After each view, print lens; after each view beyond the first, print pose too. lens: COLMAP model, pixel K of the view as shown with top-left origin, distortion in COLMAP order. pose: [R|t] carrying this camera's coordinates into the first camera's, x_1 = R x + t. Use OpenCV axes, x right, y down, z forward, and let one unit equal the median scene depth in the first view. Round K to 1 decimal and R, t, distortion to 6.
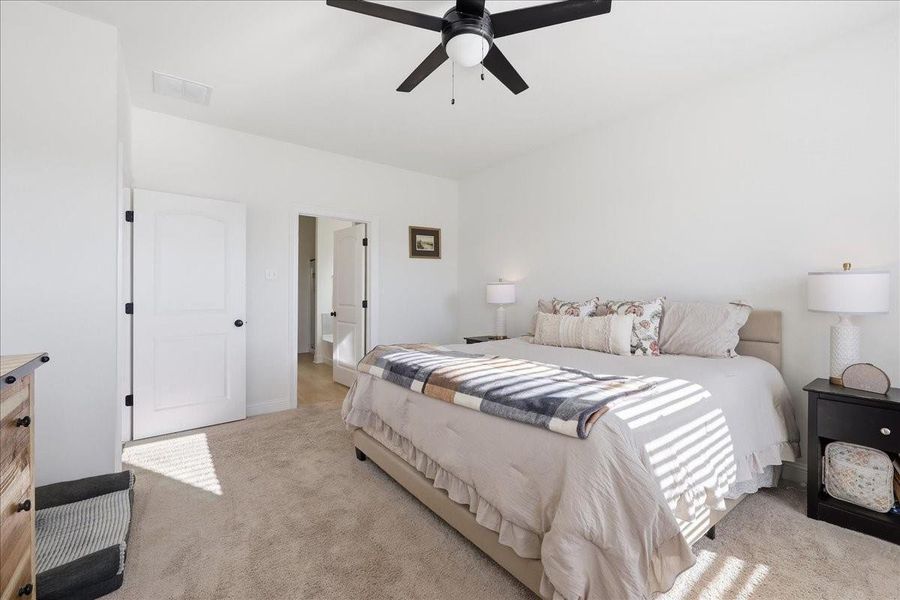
lens RADIAL K [[379.2, 0, 456.0], [0, 379.2, 299.7], [0, 0, 1]] dist [0.001019, 0.000010]
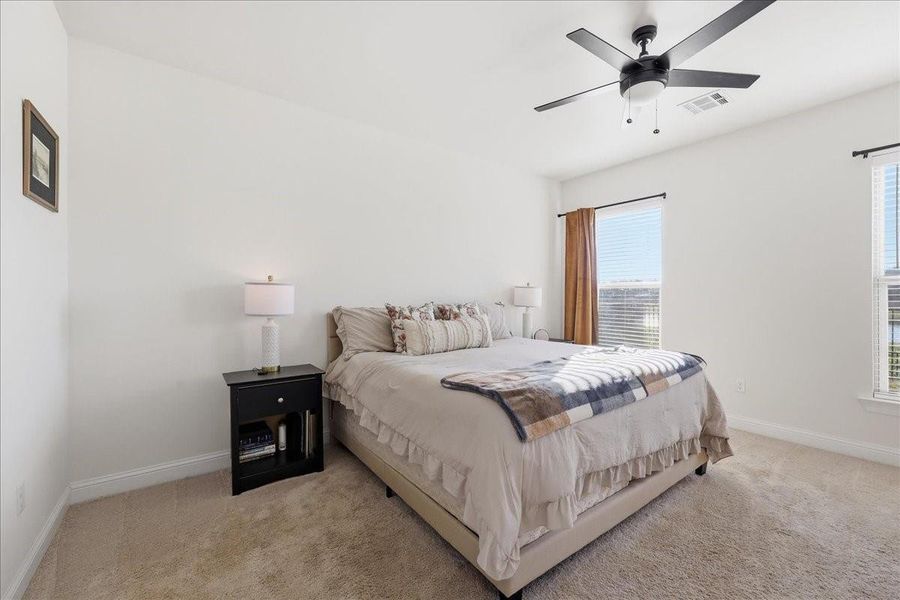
lens RADIAL K [[379.2, 0, 456.0], [0, 379.2, 299.7], [0, 0, 1]] dist [0.001019, 0.000010]
pose [[0.031554, -0.004666, 0.999491, -0.422844], [0.031082, 0.999510, 0.003685, -0.006774], [-0.999019, 0.030950, 0.031684, 0.581699]]
